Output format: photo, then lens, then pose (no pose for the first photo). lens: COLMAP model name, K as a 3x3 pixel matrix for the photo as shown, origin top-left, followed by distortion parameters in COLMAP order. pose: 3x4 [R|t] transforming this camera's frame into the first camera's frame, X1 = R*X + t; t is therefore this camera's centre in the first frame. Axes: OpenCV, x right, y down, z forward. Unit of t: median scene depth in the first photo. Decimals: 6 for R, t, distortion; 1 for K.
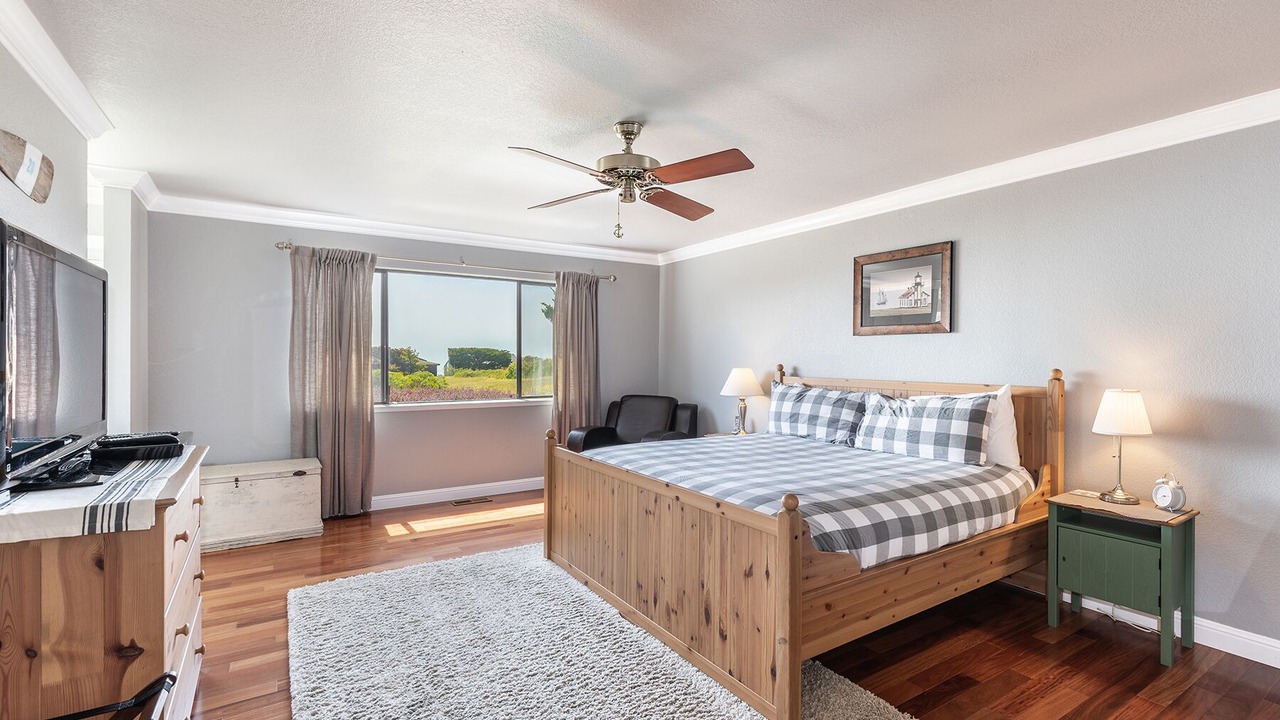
lens RADIAL K [[574.4, 0, 643.5], [0, 574.4, 360.7], [0, 0, 1]] dist [0.011278, -0.000399]
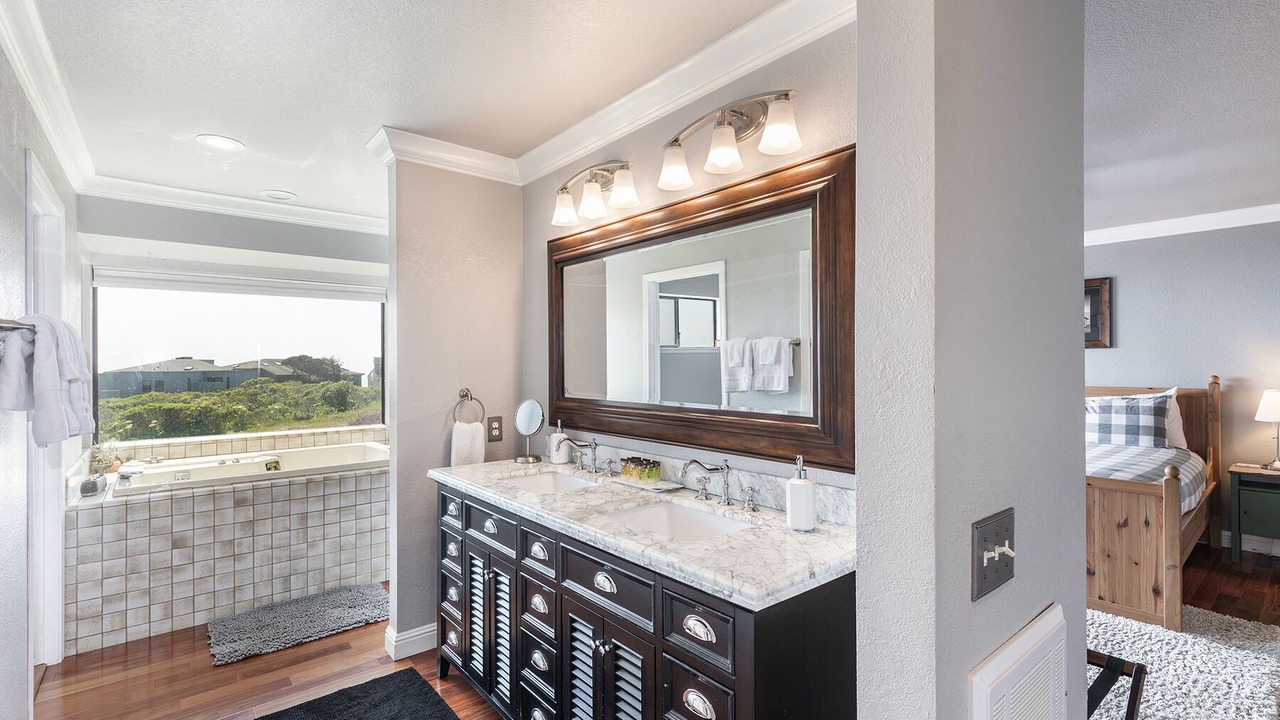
lens RADIAL K [[574.4, 0, 643.3], [0, 574.4, 362.8], [0, 0, 1]] dist [0.011278, -0.000399]
pose [[0.991077, -0.009892, 0.132925, -0.768414], [0.011013, 0.999910, -0.007697, -0.018922], [-0.132836, 0.009092, 0.991096, -0.166717]]
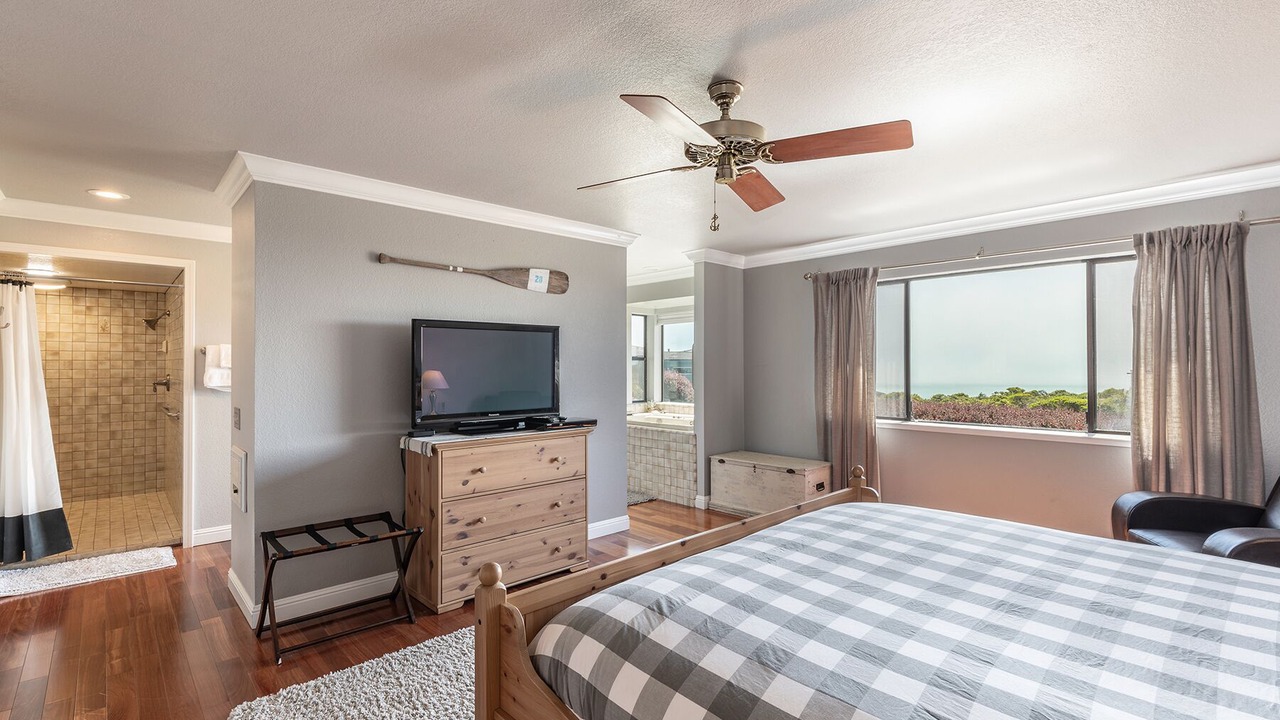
lens RADIAL K [[574.4, 0, 647.8], [0, 574.4, 361.0], [0, 0, 1]] dist [0.011278, -0.000399]
pose [[0.194958, -0.014369, -0.980706, 0.455308], [-0.003873, 0.999874, -0.015420, -0.007875], [0.980804, 0.006805, 0.194878, 0.452241]]
